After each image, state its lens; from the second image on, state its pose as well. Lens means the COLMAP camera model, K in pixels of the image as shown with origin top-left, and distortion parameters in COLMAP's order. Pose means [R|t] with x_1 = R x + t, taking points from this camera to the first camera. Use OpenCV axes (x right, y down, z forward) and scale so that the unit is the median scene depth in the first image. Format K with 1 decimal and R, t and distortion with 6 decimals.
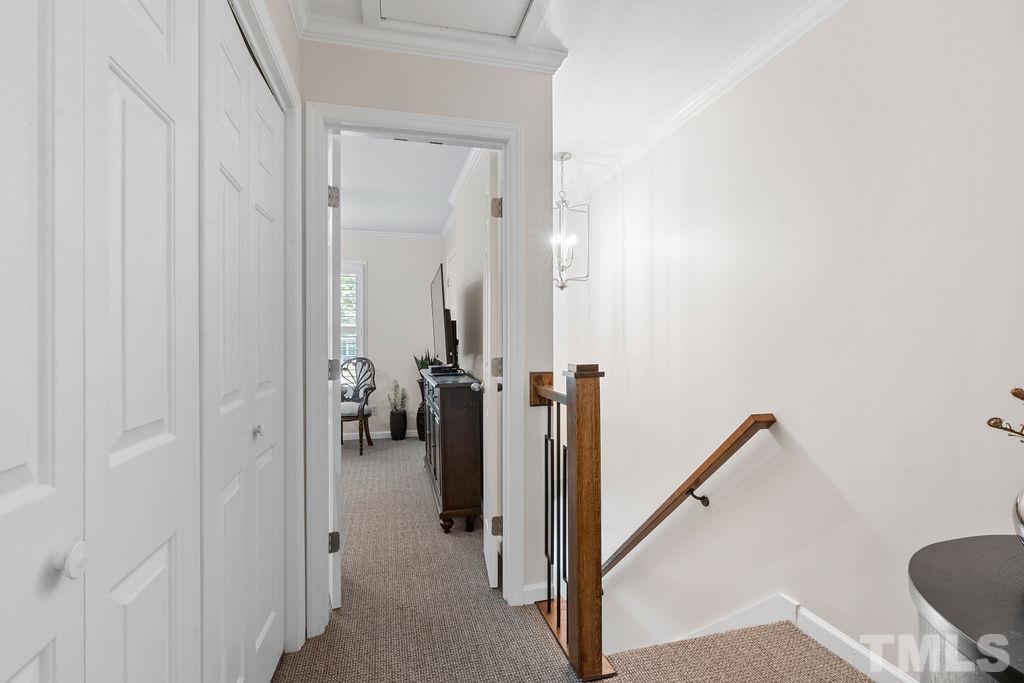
lens RADIAL K [[466.7, 0, 511.4], [0, 466.7, 341.1], [0, 0, 1]] dist [-0.001160, 0.000206]
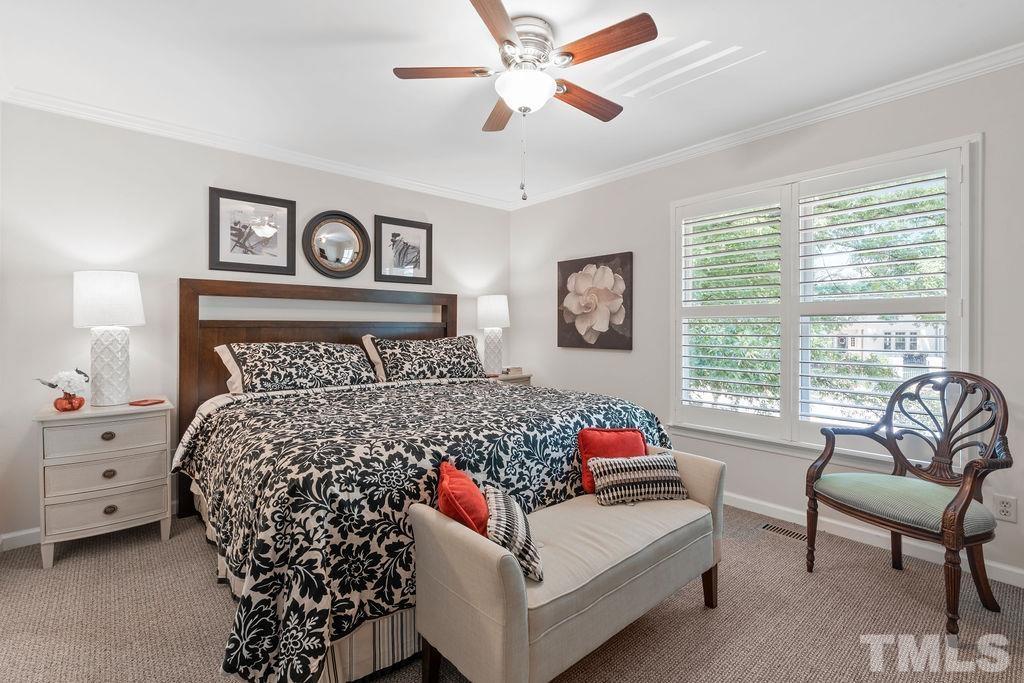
lens RADIAL K [[466.7, 0, 508.8], [0, 466.7, 336.0], [0, 0, 1]] dist [-0.001160, 0.000206]
pose [[0.464426, 0.019850, -0.885389, -0.148969], [-0.004690, 0.999790, 0.019955, -0.002557], [0.885599, -0.005115, 0.464422, 0.472179]]
